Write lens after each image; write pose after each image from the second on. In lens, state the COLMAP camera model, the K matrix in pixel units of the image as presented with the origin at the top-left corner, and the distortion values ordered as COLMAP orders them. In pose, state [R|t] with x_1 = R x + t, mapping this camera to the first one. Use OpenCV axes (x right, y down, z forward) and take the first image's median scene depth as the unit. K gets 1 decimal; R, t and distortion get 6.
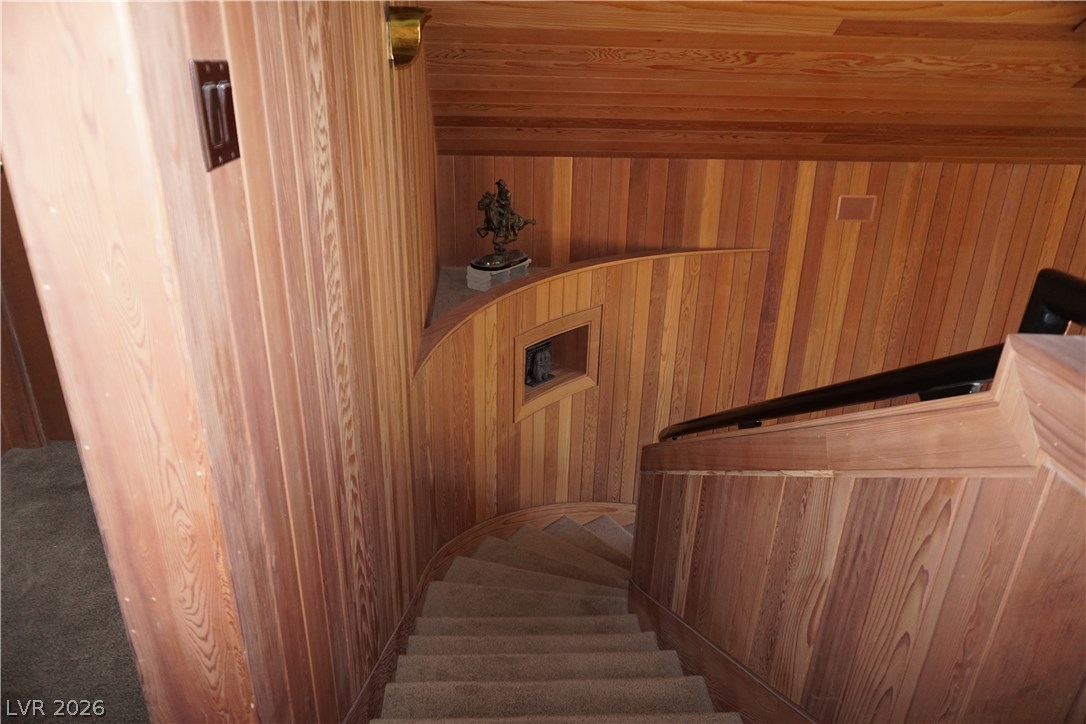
lens RADIAL K [[726.1, 0, 542.1], [0, 726.1, 361.0], [0, 0, 1]] dist [-0.051611, 0.038611]
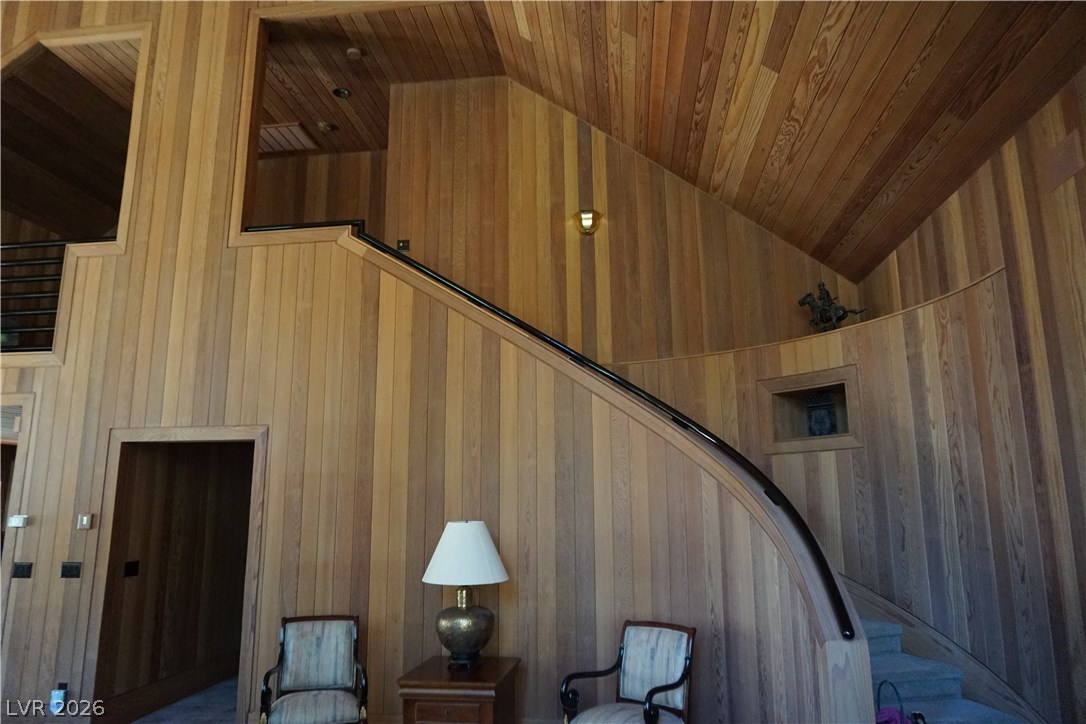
lens RADIAL K [[726.1, 0, 543.0], [0, 726.1, 364.3], [0, 0, 1]] dist [-0.051611, 0.038611]
pose [[-0.199150, -0.212896, -0.956564, 1.117863], [-0.382362, 0.915630, -0.124180, 0.216626], [0.902296, 0.341023, -0.263751, 0.818650]]
